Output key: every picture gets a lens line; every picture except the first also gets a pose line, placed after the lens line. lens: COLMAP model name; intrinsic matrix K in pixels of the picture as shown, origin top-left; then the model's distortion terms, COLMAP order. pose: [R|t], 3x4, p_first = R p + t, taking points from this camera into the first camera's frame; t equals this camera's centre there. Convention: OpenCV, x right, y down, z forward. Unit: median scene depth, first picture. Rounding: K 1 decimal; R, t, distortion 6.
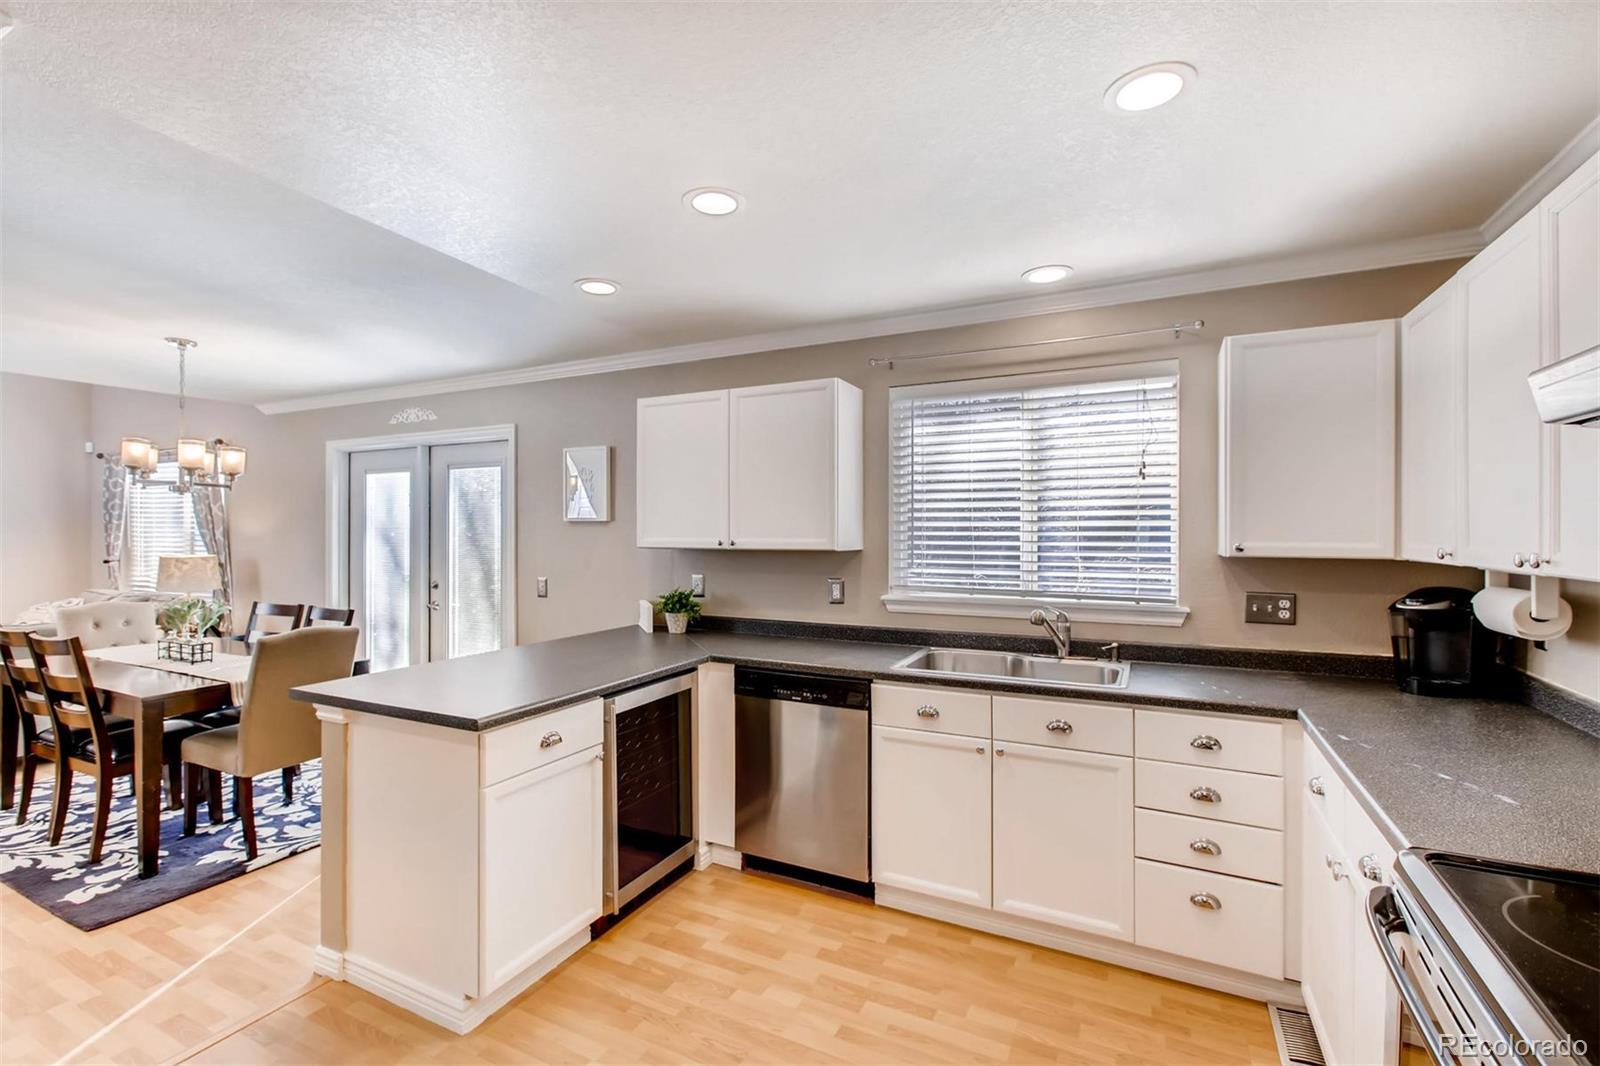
lens RADIAL K [[720.5, 0, 799.1], [0, 720.5, 525.0], [0, 0, 1]] dist [-0.001185, -0.000484]
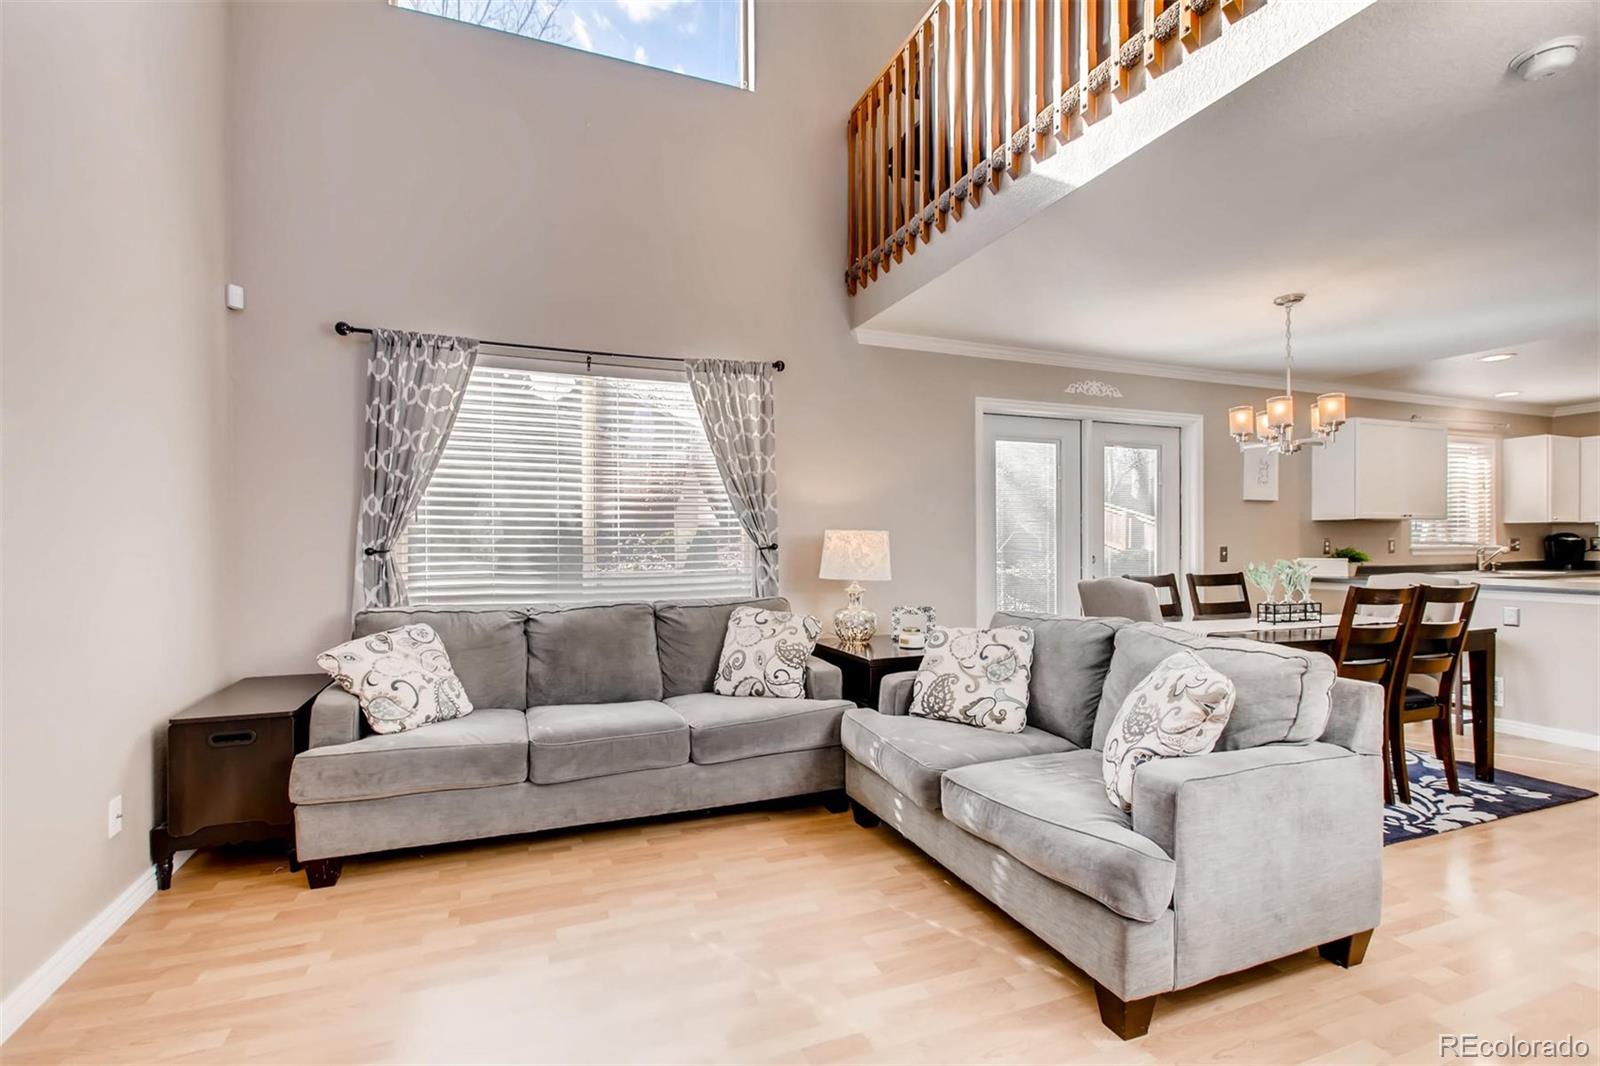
lens RADIAL K [[720.5, 0, 793.5], [0, 720.5, 535.8], [0, 0, 1]] dist [-0.001185, -0.000484]
pose [[0.674785, 0.012374, 0.737911, -2.386215], [0.002979, 0.999806, -0.019490, 0.107158], [-0.738009, 0.015349, 0.674617, 0.982066]]
